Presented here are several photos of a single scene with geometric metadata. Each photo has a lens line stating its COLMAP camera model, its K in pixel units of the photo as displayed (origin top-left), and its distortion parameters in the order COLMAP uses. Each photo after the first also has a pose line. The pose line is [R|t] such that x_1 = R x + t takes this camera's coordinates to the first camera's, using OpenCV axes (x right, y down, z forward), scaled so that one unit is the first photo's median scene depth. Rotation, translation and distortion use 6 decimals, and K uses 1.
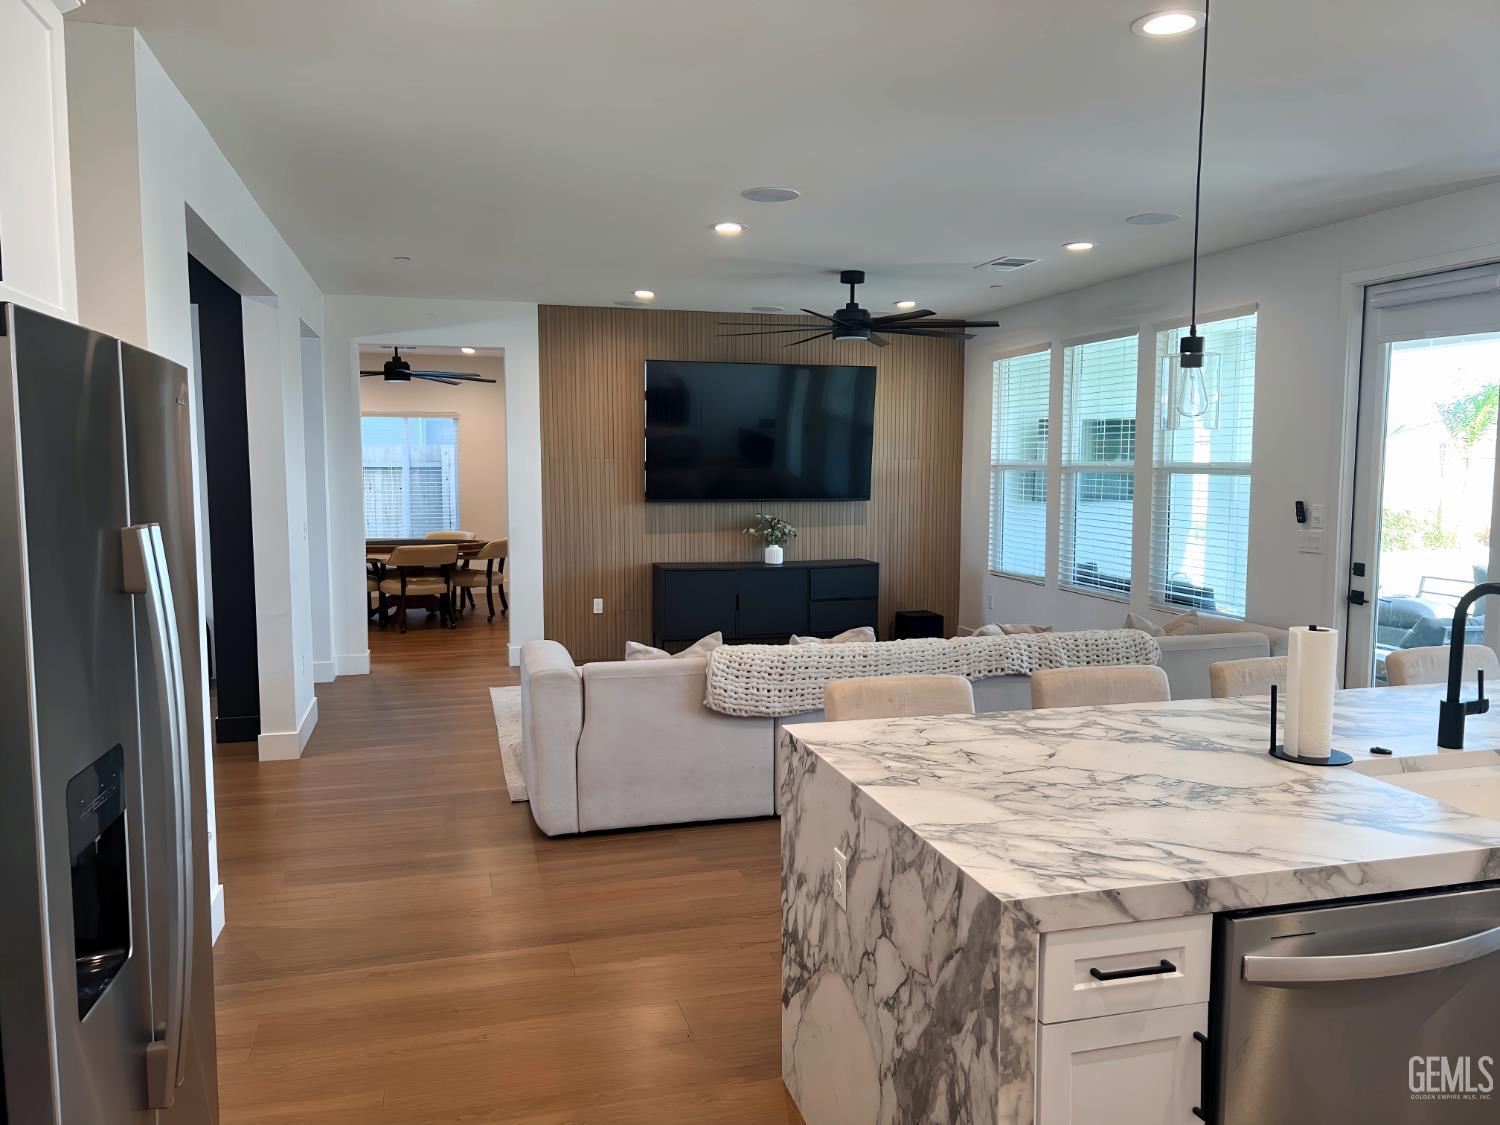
lens RADIAL K [[1125.4, 0, 748.1], [0, 1125.4, 561.7], [0, 0, 1]] dist [-0.002723, -0.000919]
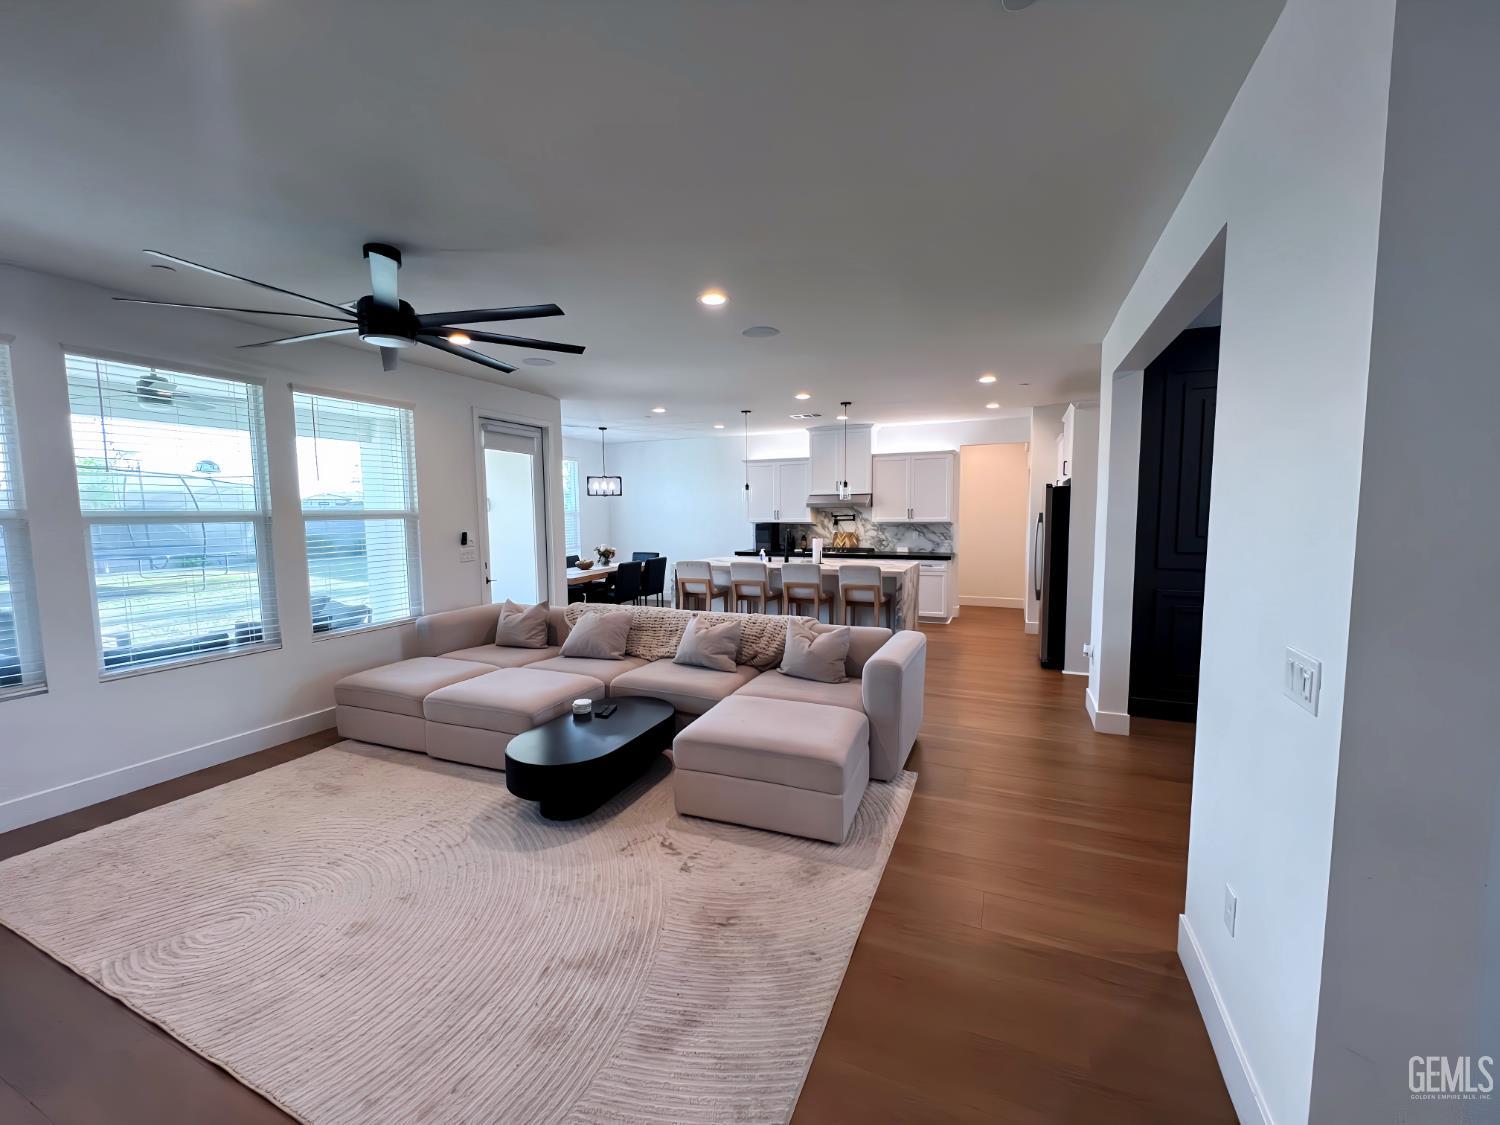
lens RADIAL K [[598.4, 0, 744.9], [0, 598.4, 564.6], [0, 0, 1]] dist [0.001686, 0.000033]
pose [[-0.773295, -0.049321, 0.632125, -0.493252], [0.068419, 0.984657, 0.160526, -0.142431], [-0.630344, 0.167384, -0.758056, 1.665755]]
